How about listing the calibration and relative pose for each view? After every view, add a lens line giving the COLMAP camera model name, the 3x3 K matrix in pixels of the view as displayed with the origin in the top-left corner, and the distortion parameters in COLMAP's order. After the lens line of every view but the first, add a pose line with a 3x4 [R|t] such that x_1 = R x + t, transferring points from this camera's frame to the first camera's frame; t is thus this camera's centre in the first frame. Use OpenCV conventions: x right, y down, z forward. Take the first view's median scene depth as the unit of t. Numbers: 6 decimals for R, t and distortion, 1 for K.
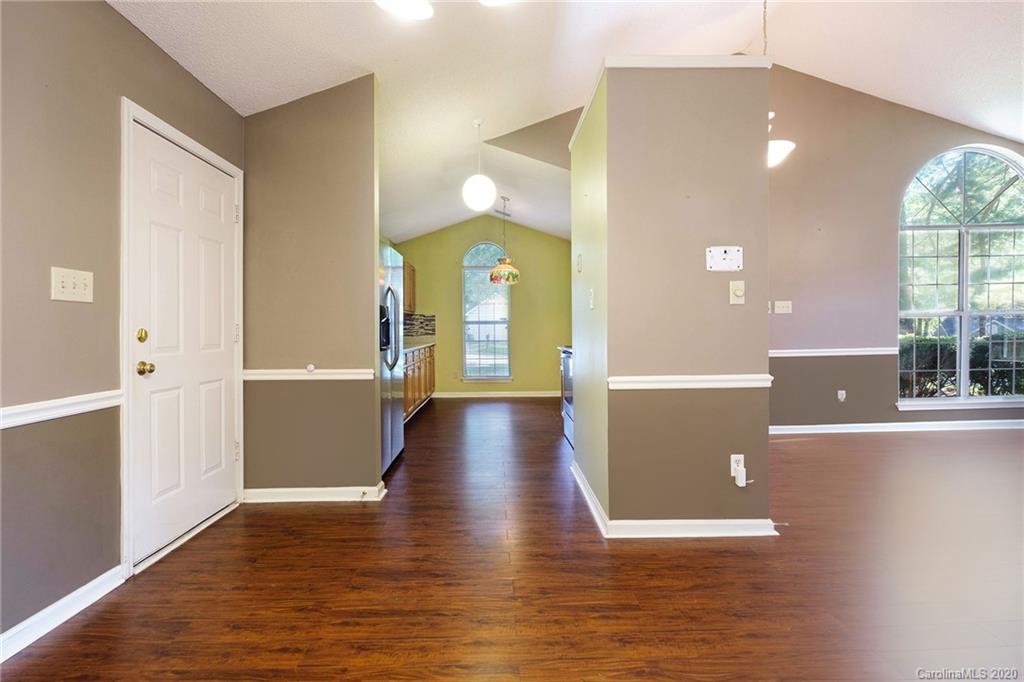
lens RADIAL K [[455.3, 0, 505.1], [0, 455.3, 346.7], [0, 0, 1]] dist [-0.008767, -0.001345]
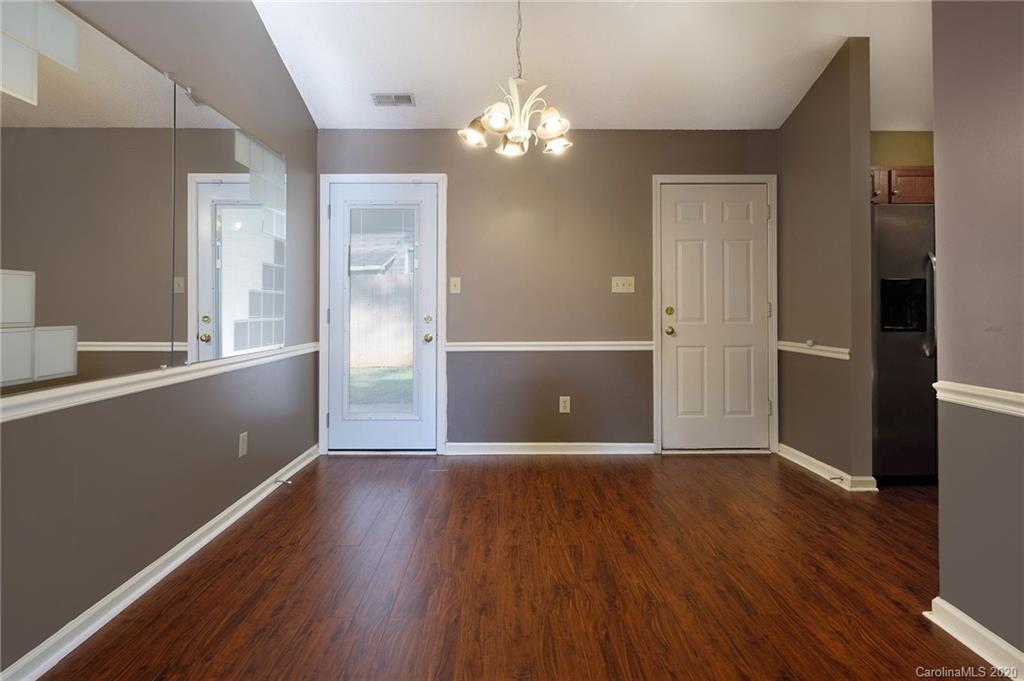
lens RADIAL K [[537.6, 0, 513.1], [0, 537.6, 313.3], [0, 0, 1]] dist [-0.008496, 0.000125]
pose [[0.016410, 0.016917, -0.999722, 1.170033], [-0.036011, 0.999218, 0.016318, -0.026525], [0.999217, 0.035733, 0.017007, 0.409580]]
